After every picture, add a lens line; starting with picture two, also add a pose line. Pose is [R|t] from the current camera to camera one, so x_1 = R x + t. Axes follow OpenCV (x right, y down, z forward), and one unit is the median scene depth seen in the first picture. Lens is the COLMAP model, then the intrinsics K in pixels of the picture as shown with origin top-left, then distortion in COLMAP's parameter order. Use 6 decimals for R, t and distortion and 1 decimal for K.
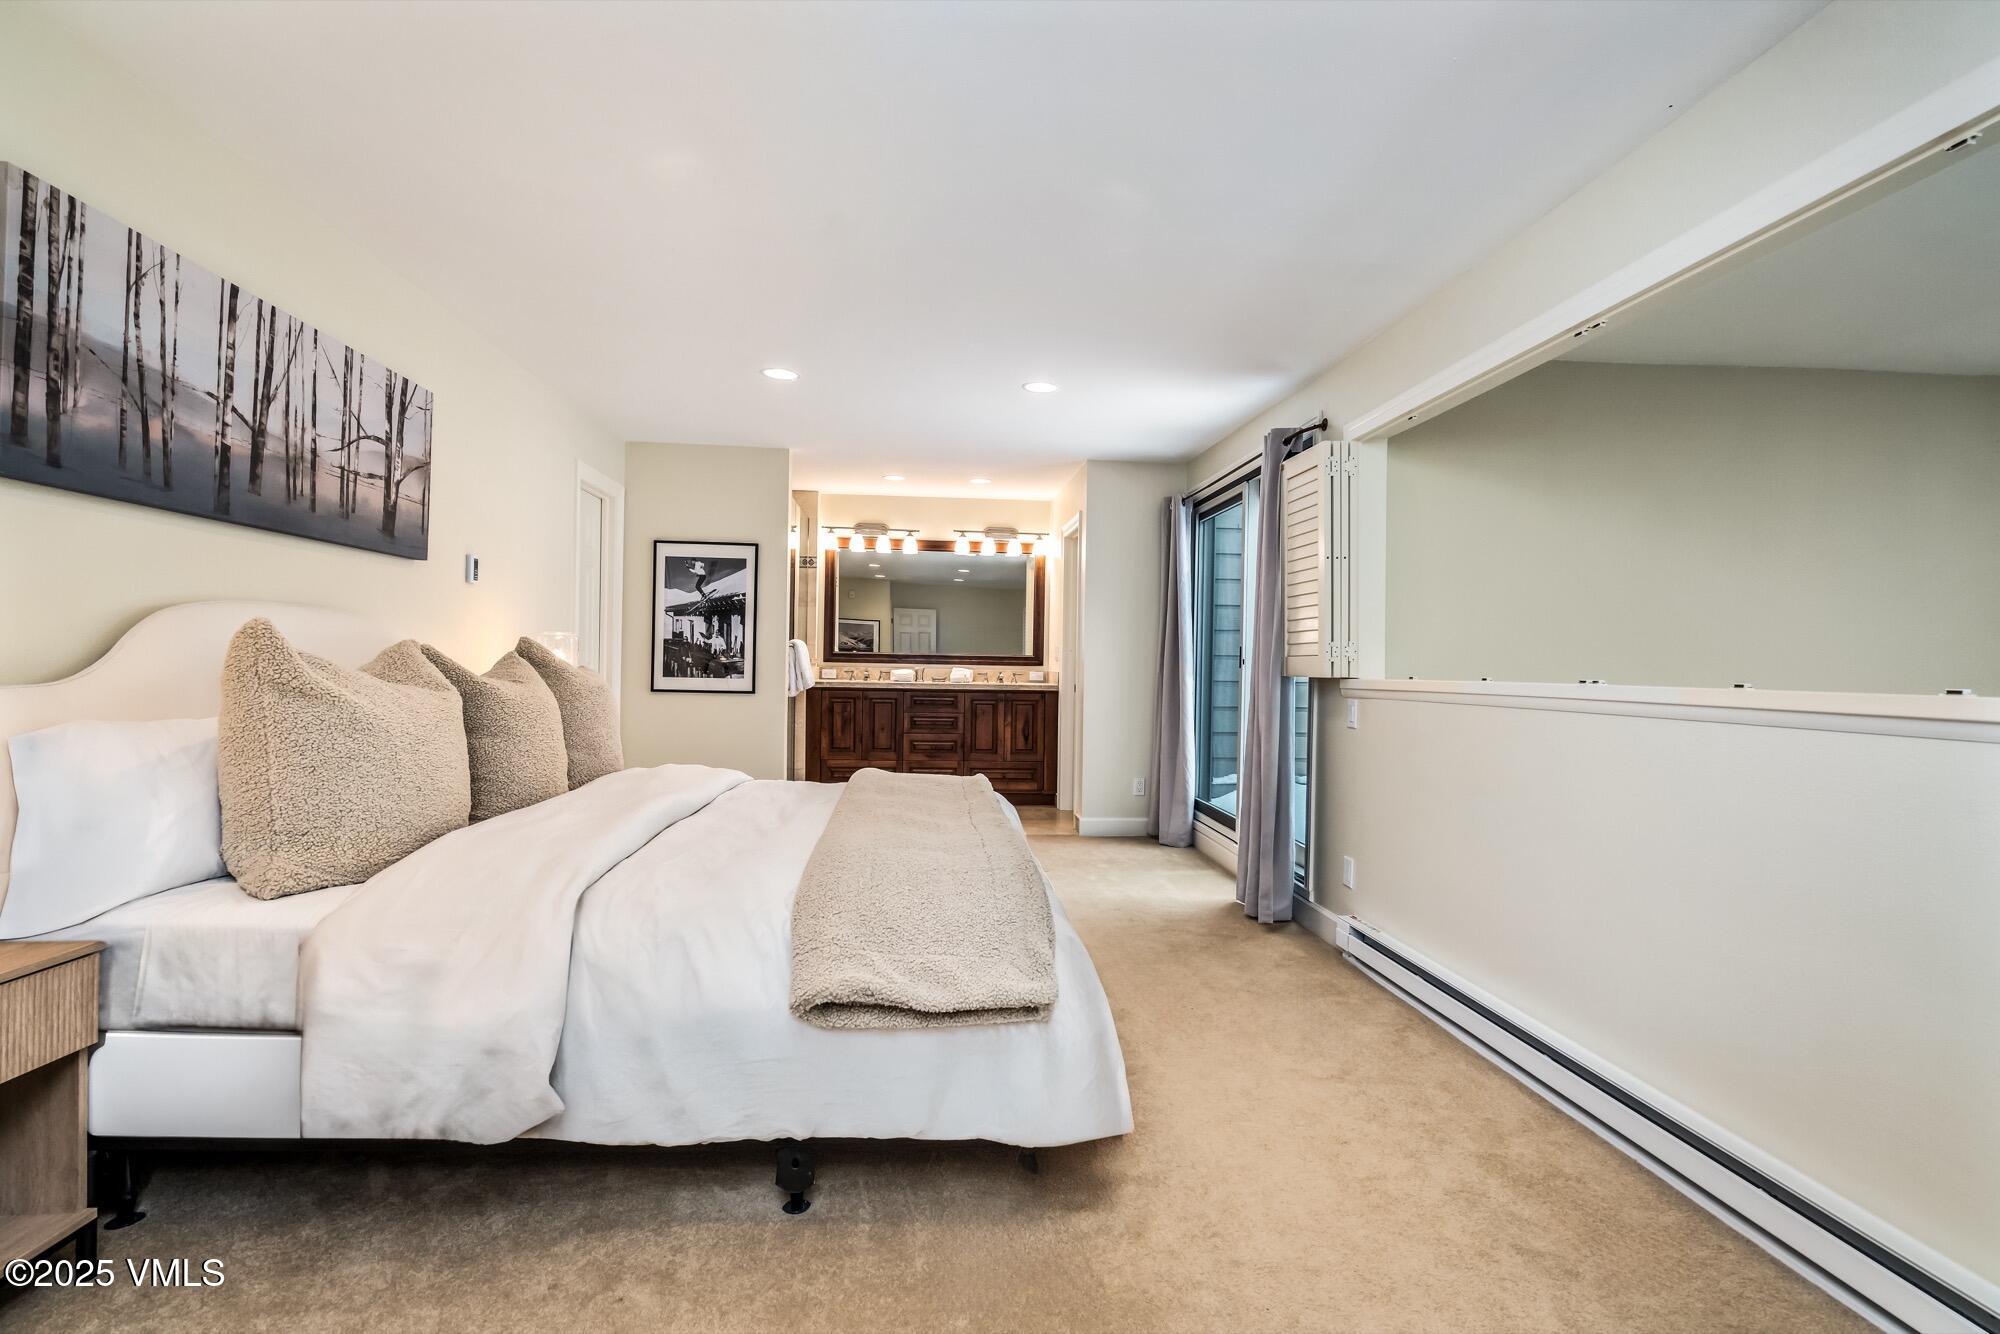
lens RADIAL K [[1326.3, 0, 1000.0], [0, 1326.3, 667.0], [0, 0, 1]] dist [0.000975, -0.001729]
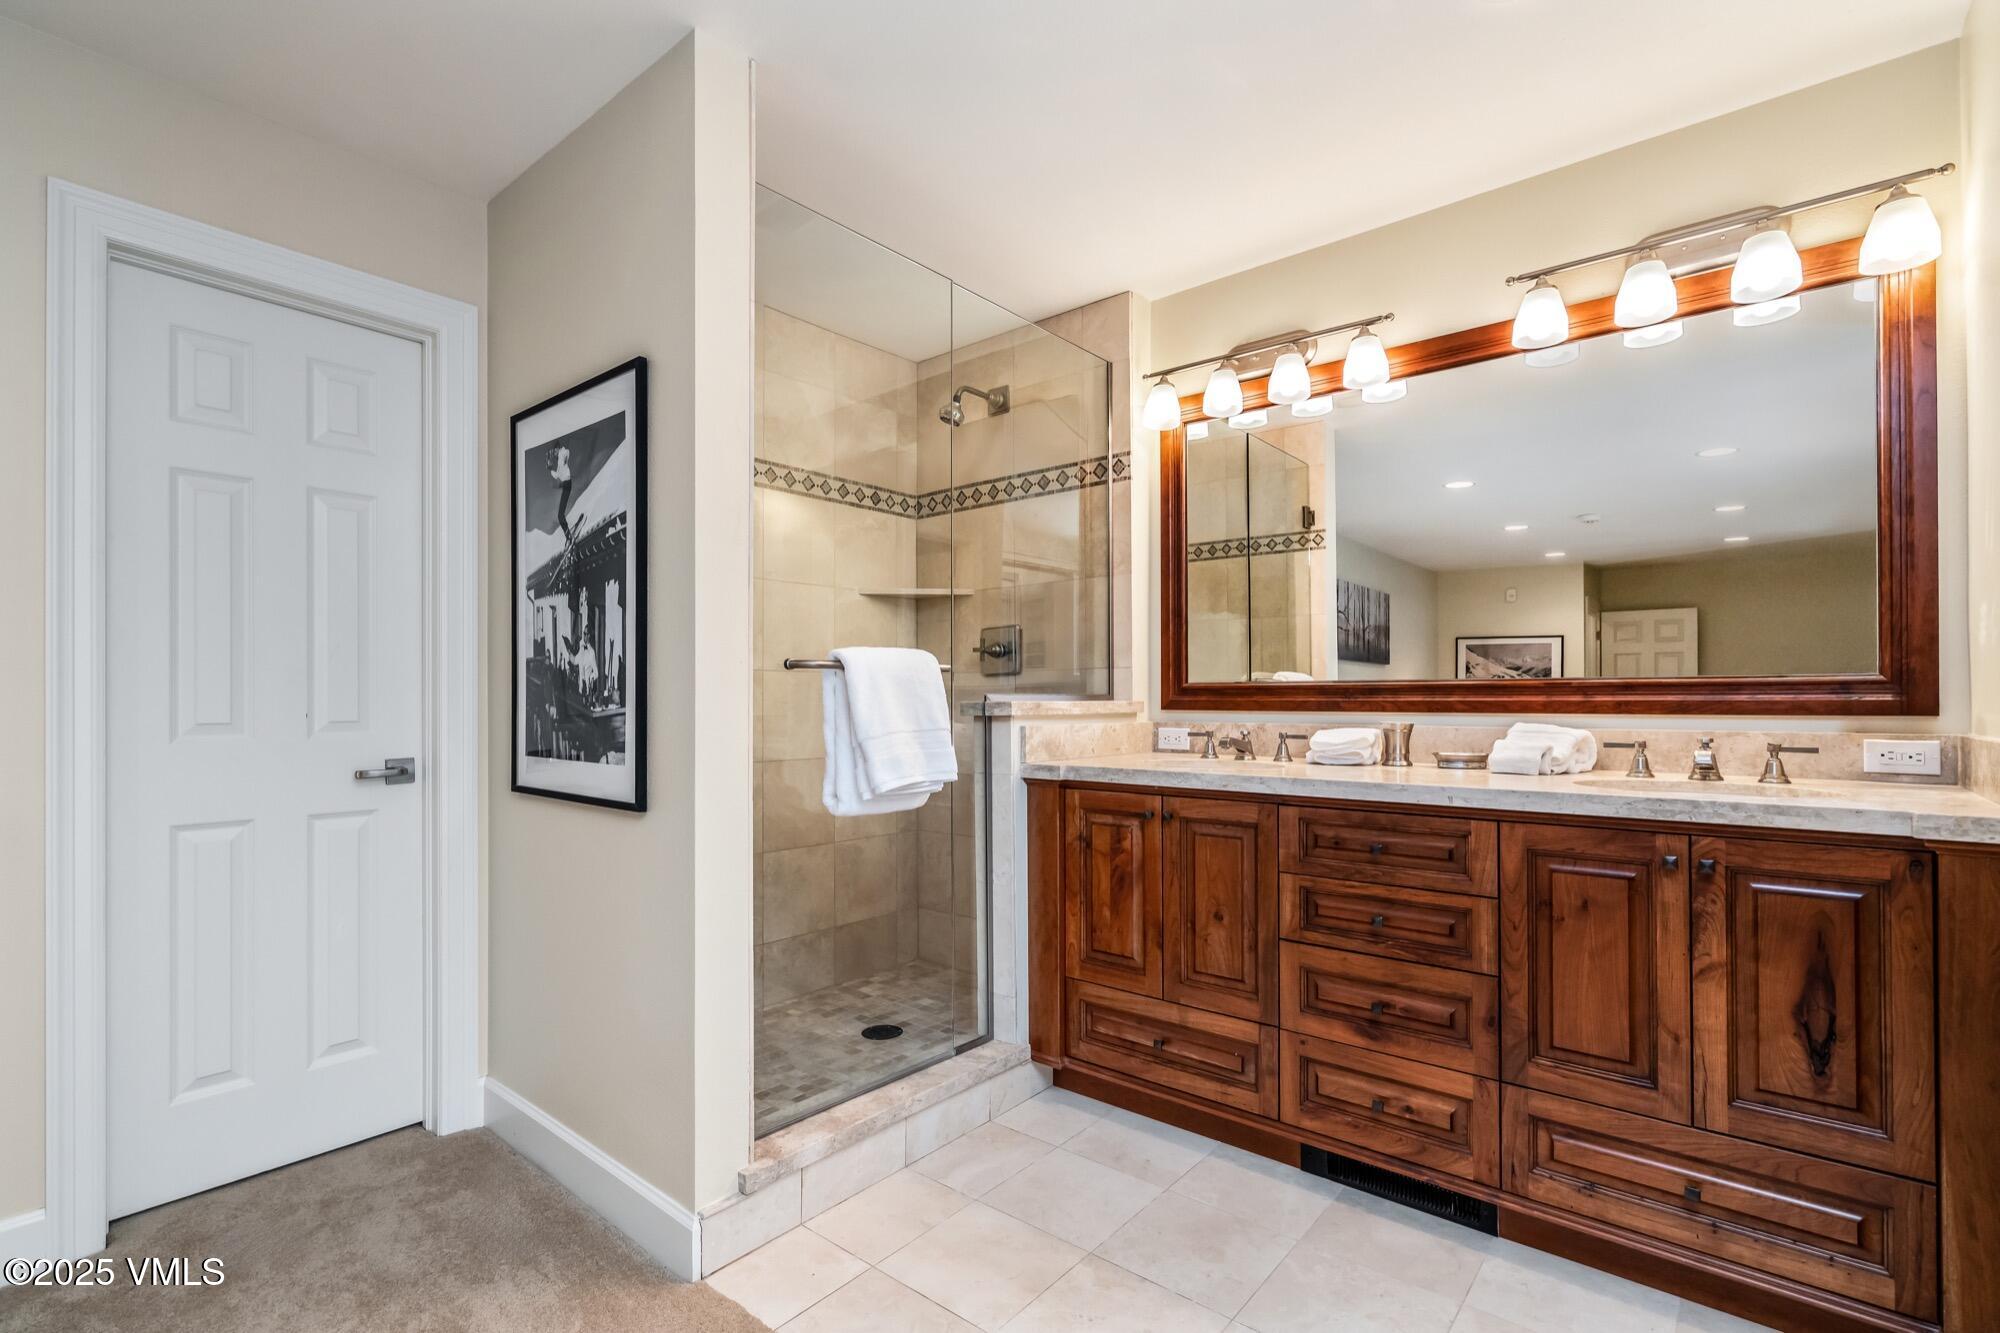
lens RADIAL K [[931.2, 0, 994.2], [0, 931.2, 696.7], [0, 0, 1]] dist [-0.000262, -0.000367]
pose [[0.693952, -0.022839, -0.719659, 0.037472], [0.008932, 0.999693, -0.023113, -0.002108], [0.719966, 0.009612, 0.693943, 0.798496]]
